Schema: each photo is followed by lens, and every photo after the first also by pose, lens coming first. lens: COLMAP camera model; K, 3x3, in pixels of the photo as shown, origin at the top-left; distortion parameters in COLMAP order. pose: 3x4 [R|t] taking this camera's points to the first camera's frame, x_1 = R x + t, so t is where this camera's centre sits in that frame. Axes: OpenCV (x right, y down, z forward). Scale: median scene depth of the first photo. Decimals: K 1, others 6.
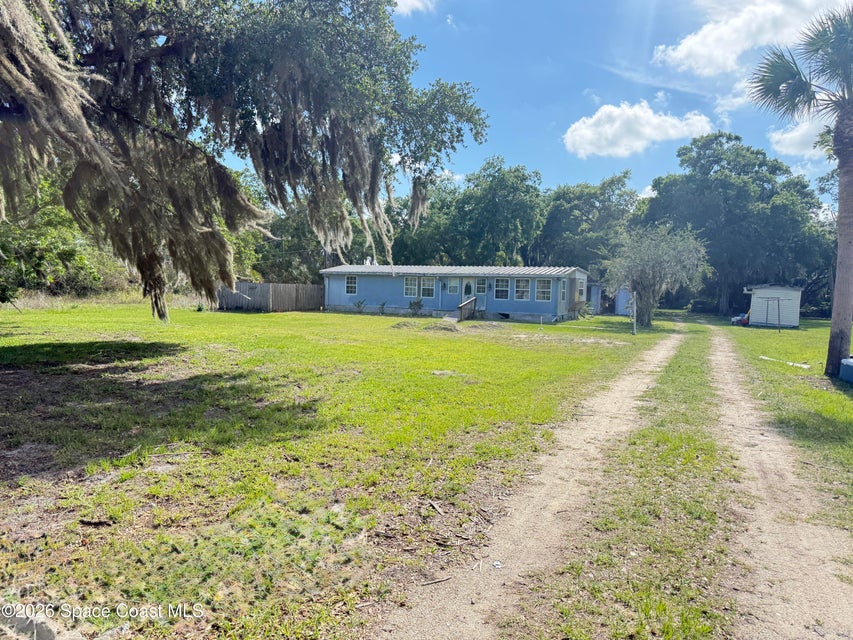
lens RADIAL K [[594.6, 0, 426.3], [0, 594.6, 323.5], [0, 0, 1]] dist [0.007992, -0.000644]
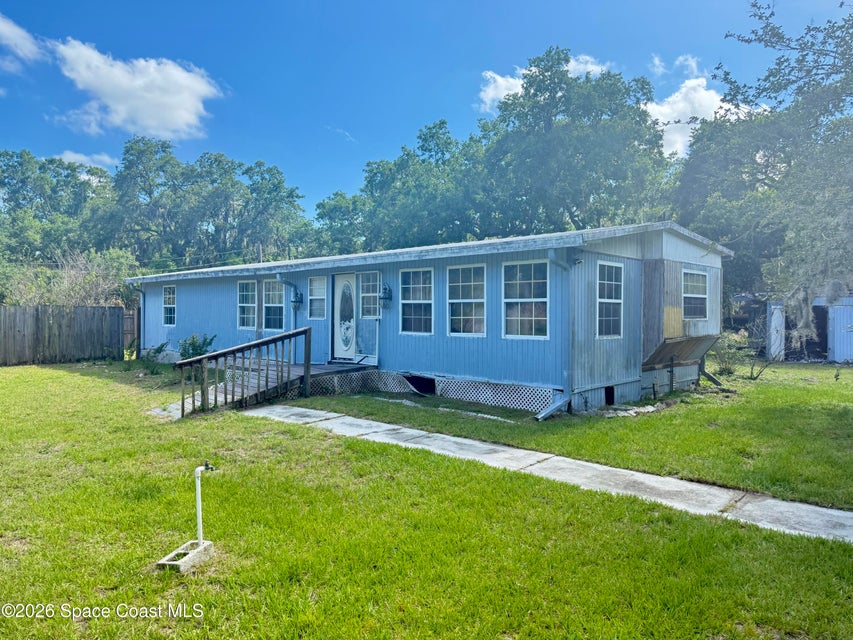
lens RADIAL K [[594.6, 0, 426.6], [0, 594.6, 318.9], [0, 0, 1]] dist [0.007992, -0.000644]
pose [[0.955256, -0.020470, -0.295071, 0.226038], [0.004545, 0.998500, -0.054556, -0.030494], [0.295745, 0.050774, 0.953917, 0.682444]]
